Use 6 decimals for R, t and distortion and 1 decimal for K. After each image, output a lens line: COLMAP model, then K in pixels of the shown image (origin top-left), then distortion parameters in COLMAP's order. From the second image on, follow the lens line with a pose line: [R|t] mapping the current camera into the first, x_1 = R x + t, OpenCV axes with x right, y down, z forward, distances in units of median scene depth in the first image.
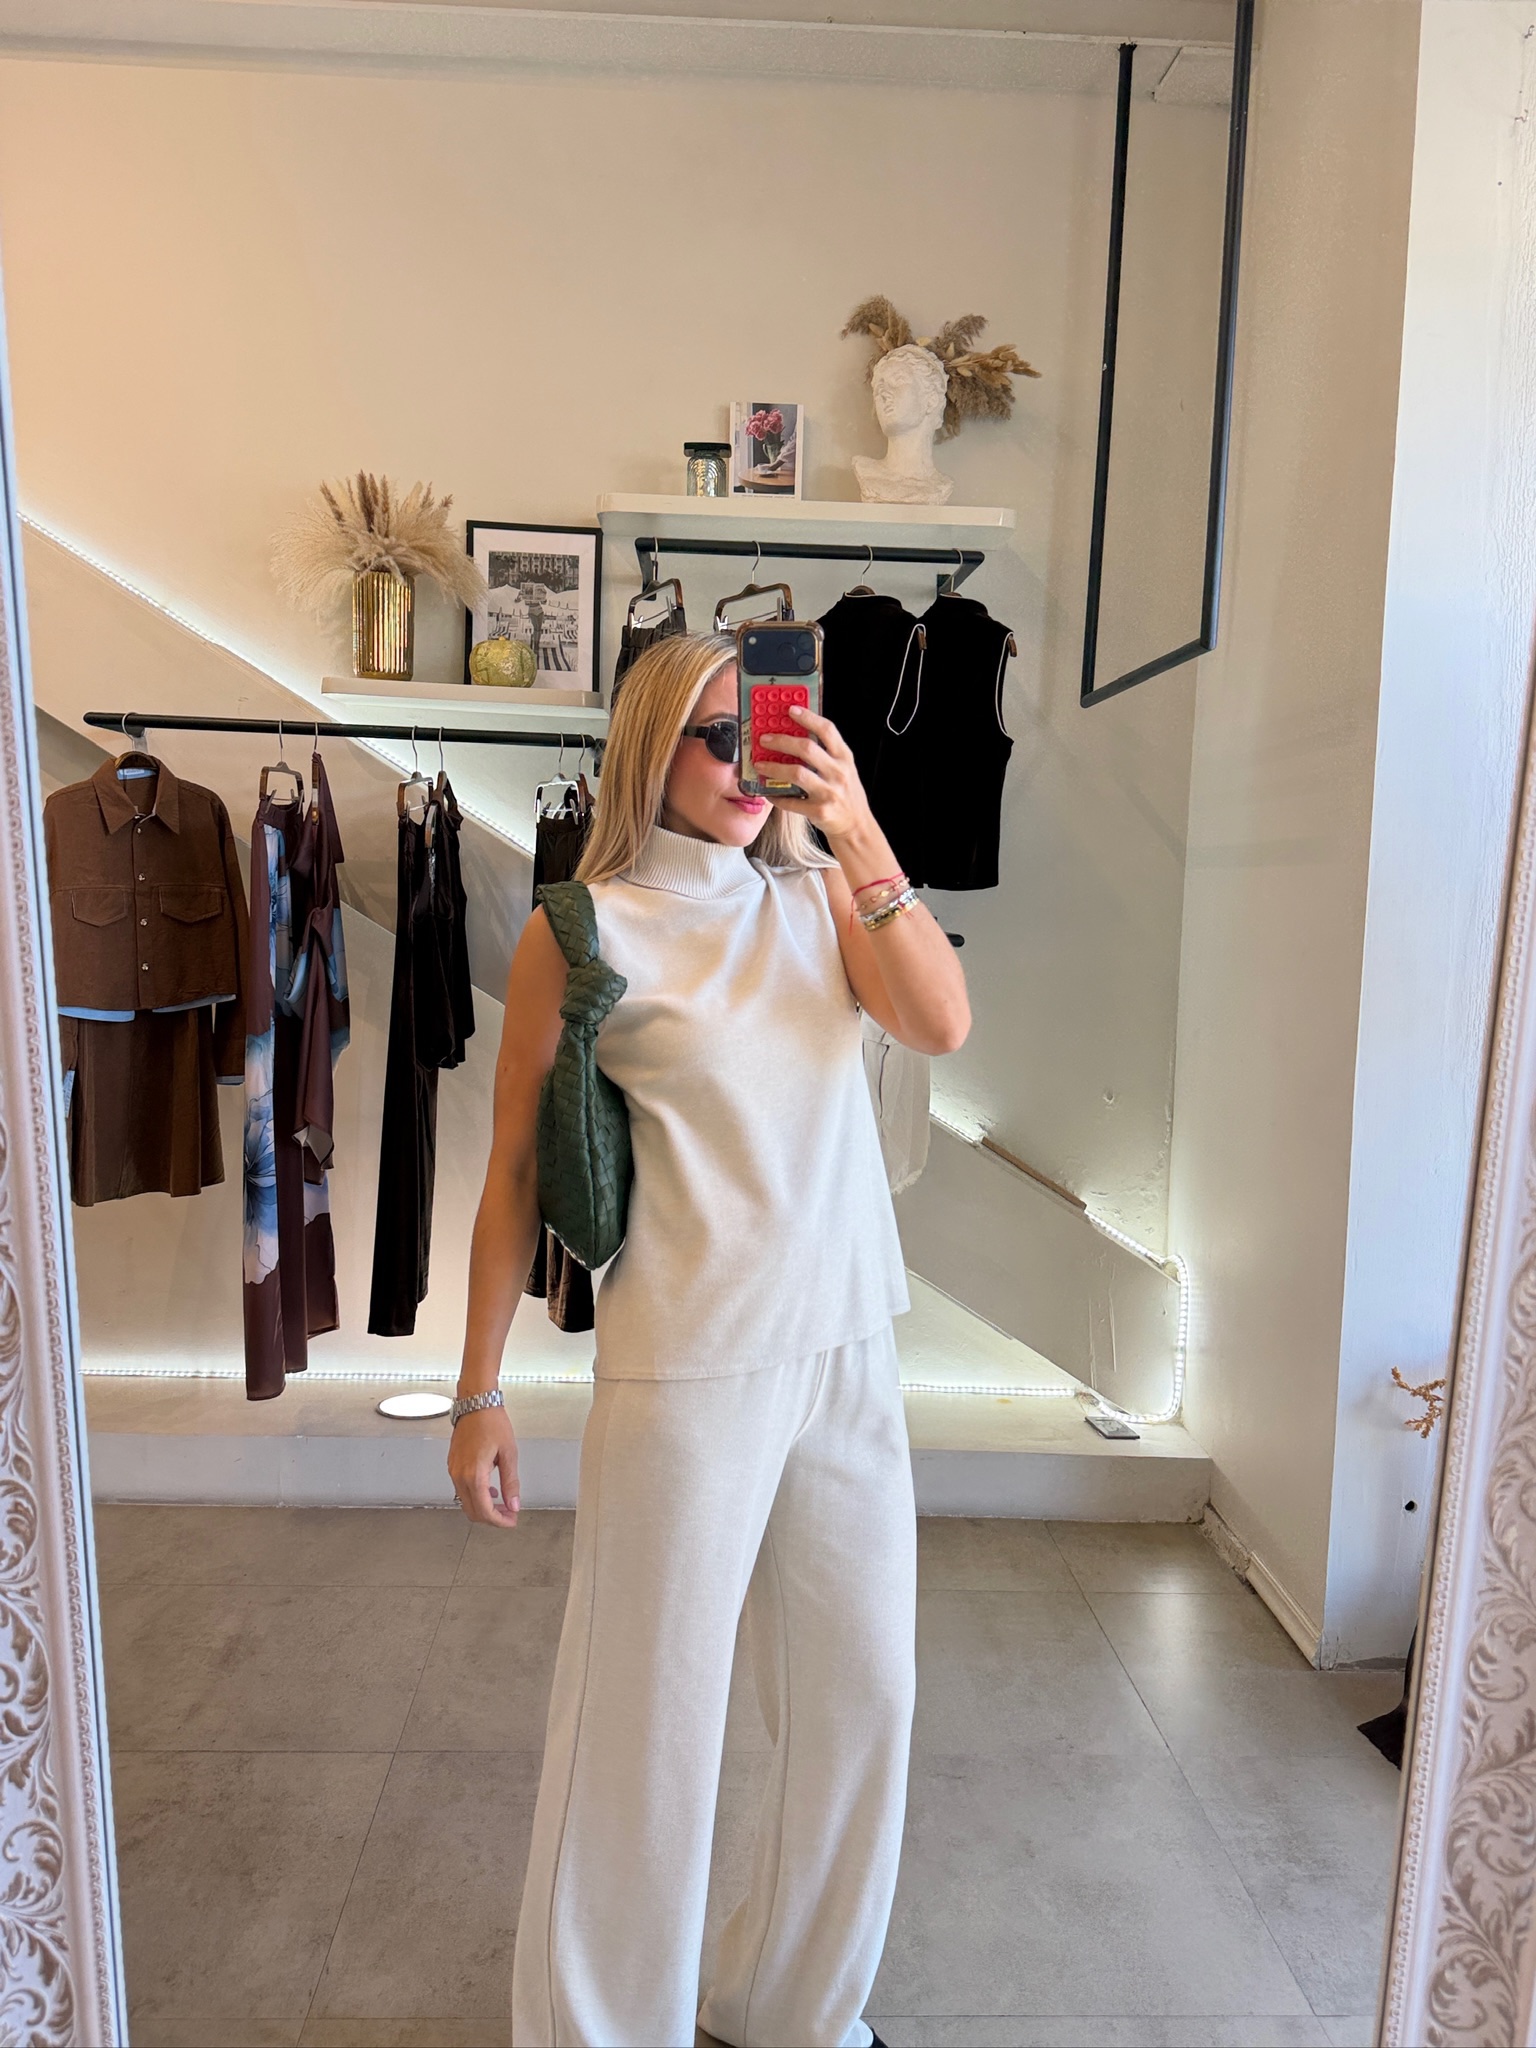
lens RADIAL K [[1781.9, 0, 757.7], [0, 1781.9, 1025.5], [0, 0, 1]] dist [0.157995, -0.315709]
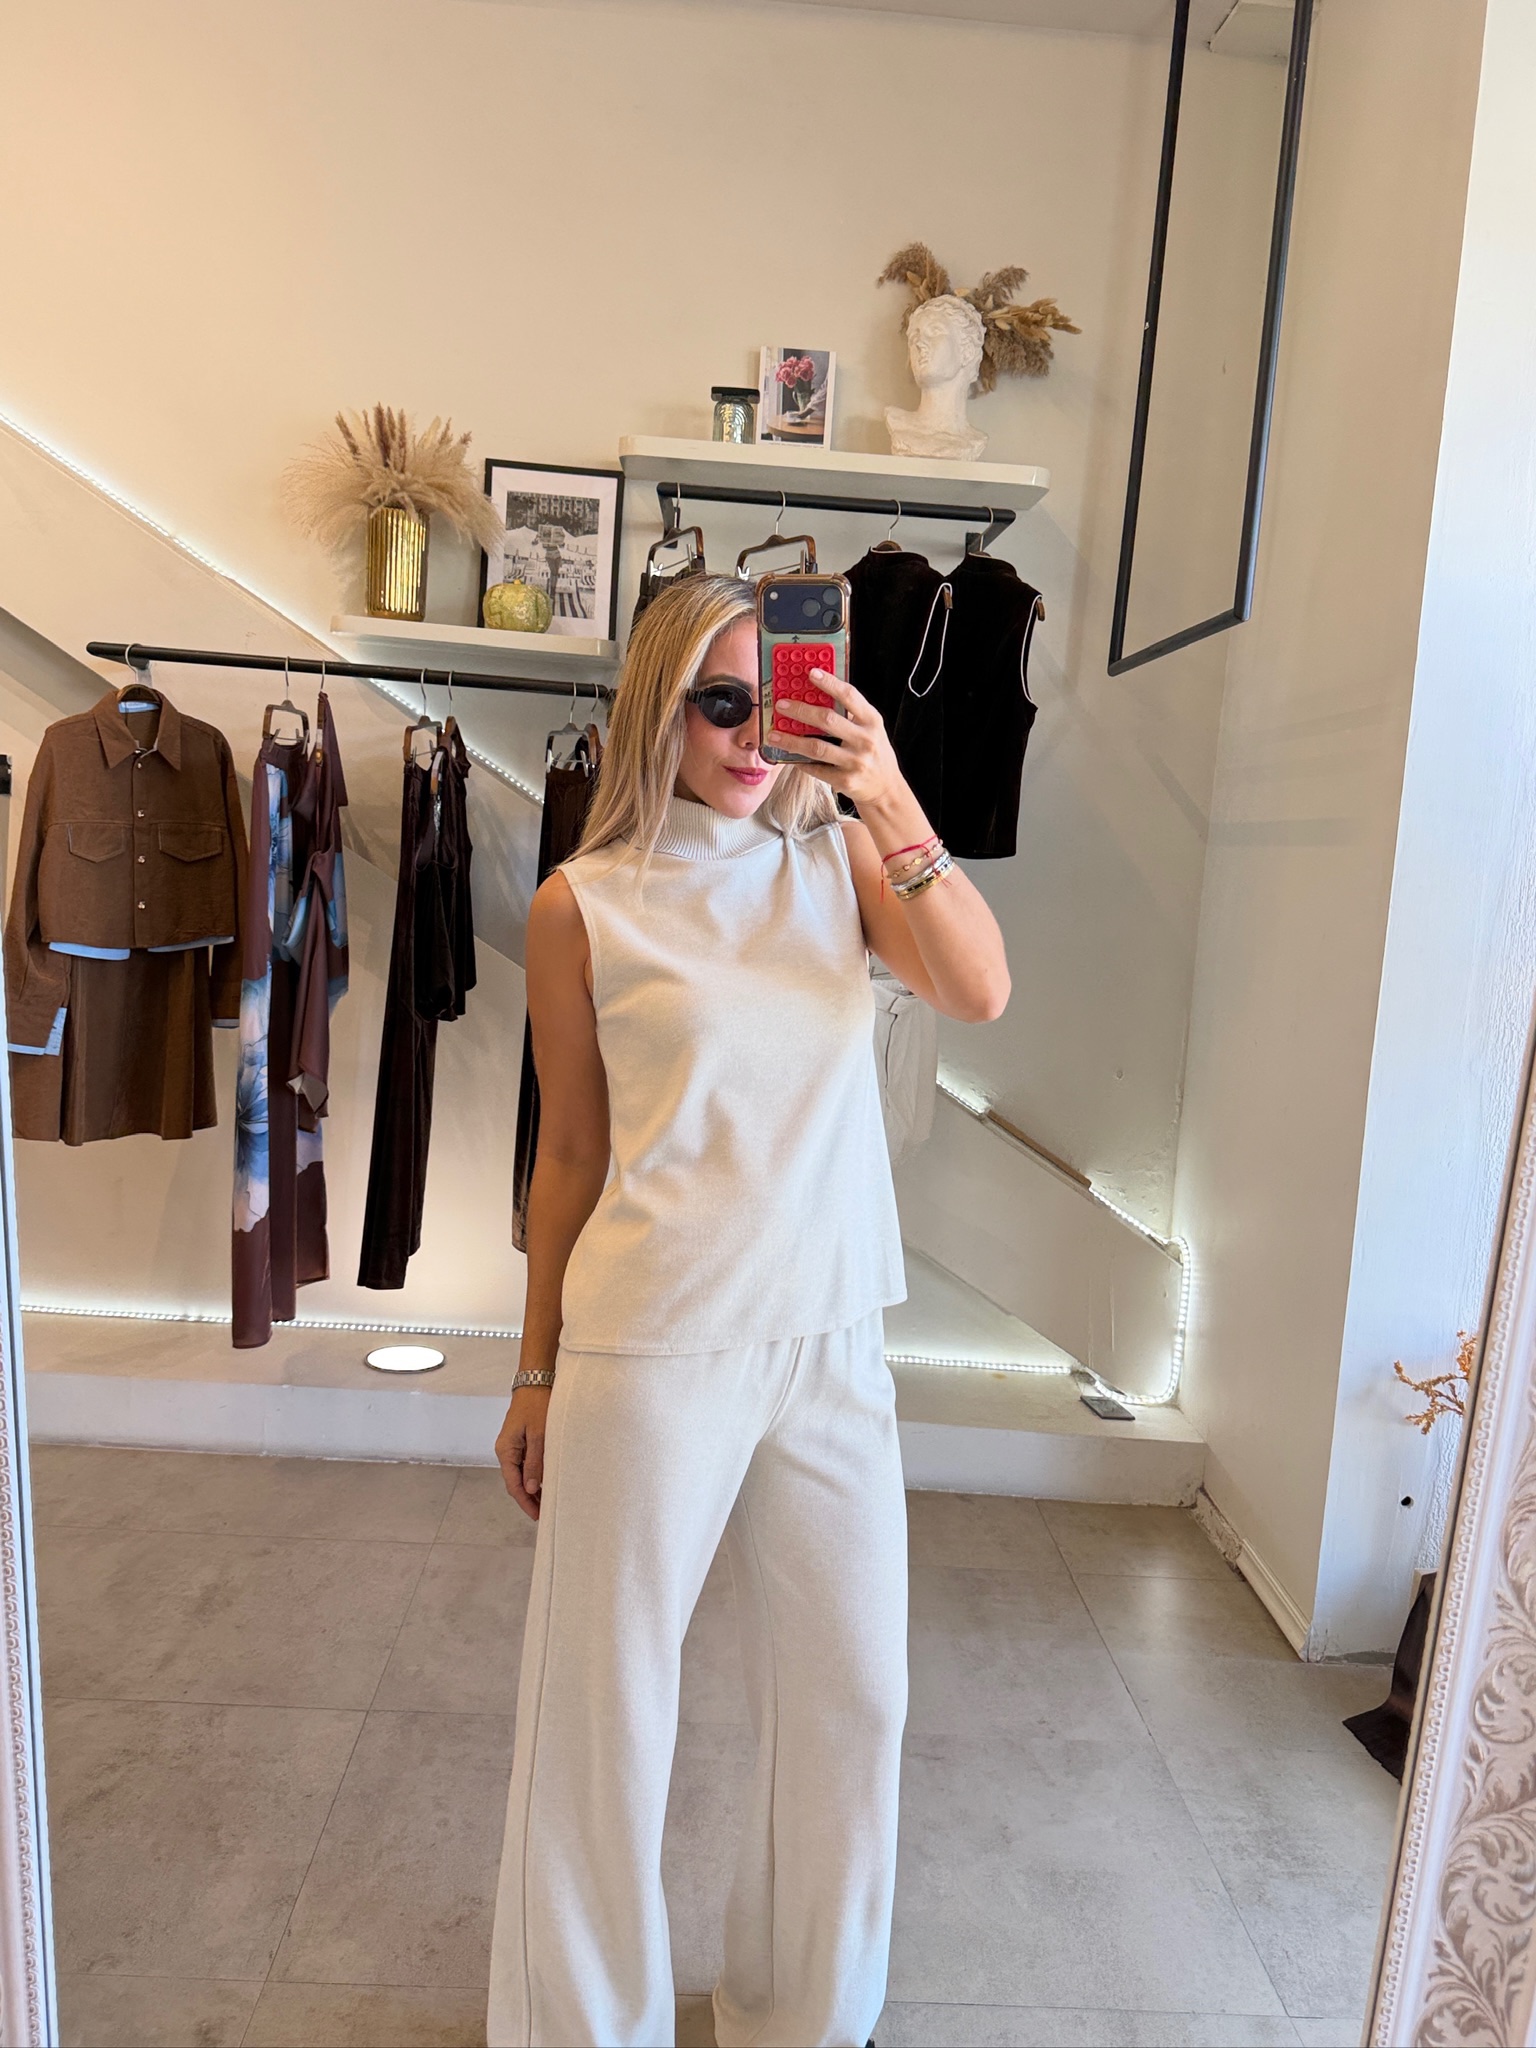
lens RADIAL K [[1760.3, 0, 768.0], [0, 1760.3, 1024.0], [0, 0, 1]] dist [0.129860, -0.266760]
pose [[0.999271, 0.038141, -0.001830, 0.004561], [-0.038082, 0.998953, 0.025357, -0.005431], [0.002795, -0.025269, 0.999677, 0.032682]]
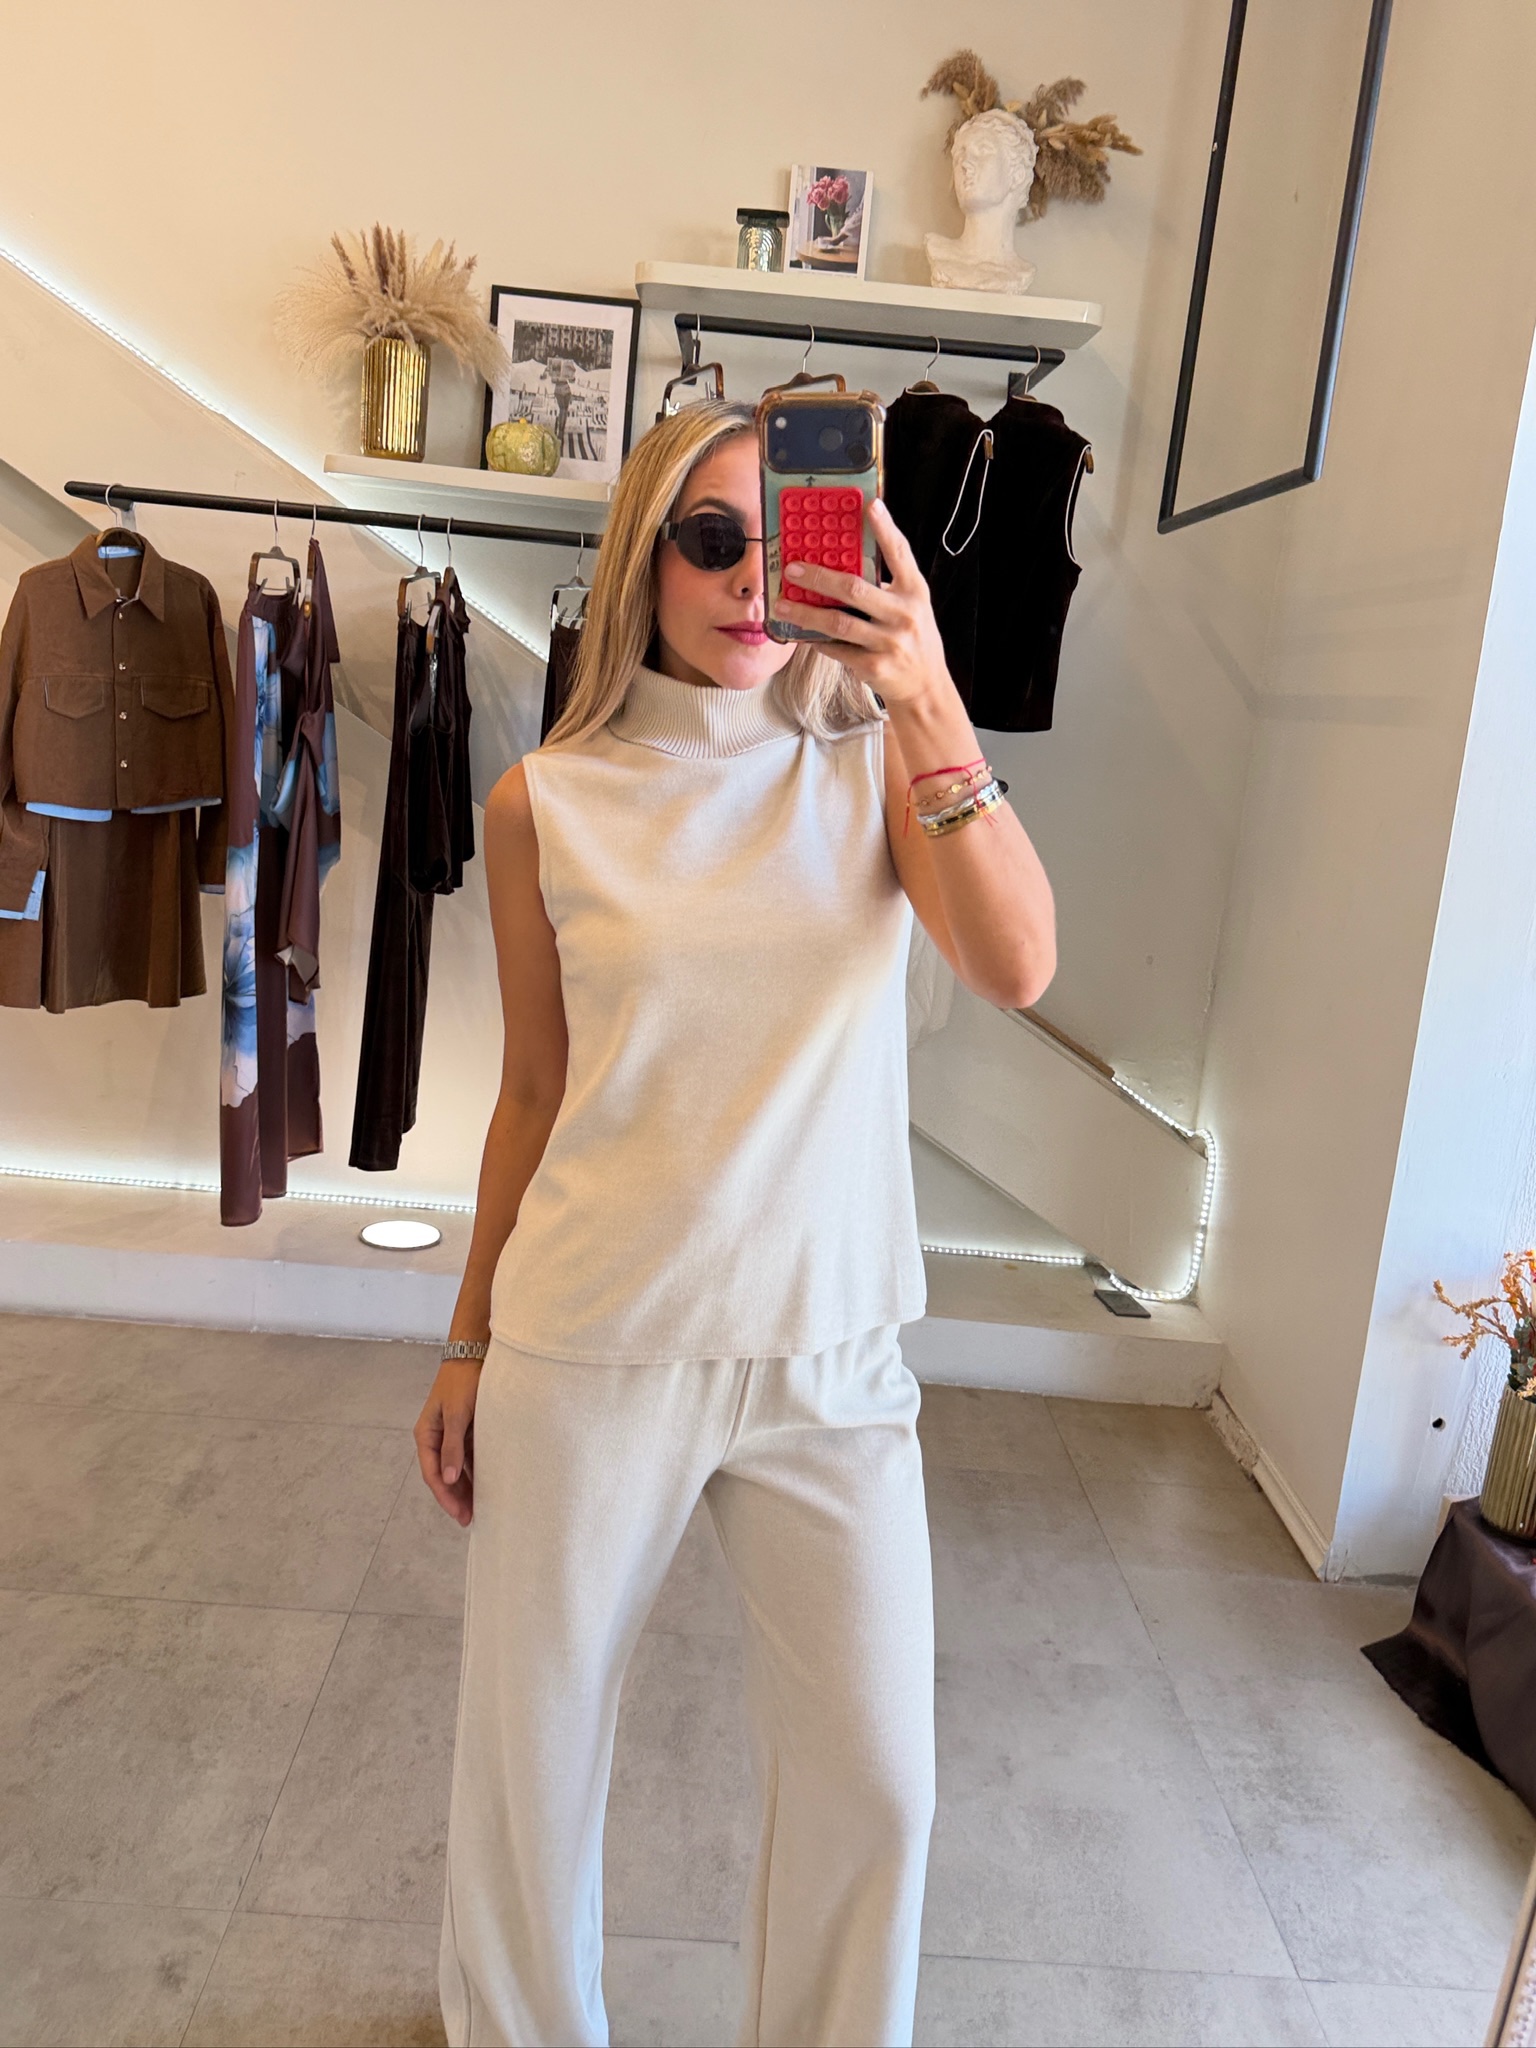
lens RADIAL K [[1667.6, 0, 736.9], [0, 1667.6, 960.9], [0, 0, 1]] dist [0.083304, -0.166859]
pose [[0.997726, 0.063081, -0.023724, 0.002482], [-0.060364, 0.992986, 0.101657, -0.038214], [0.029970, -0.099994, 0.994537, 0.136501]]
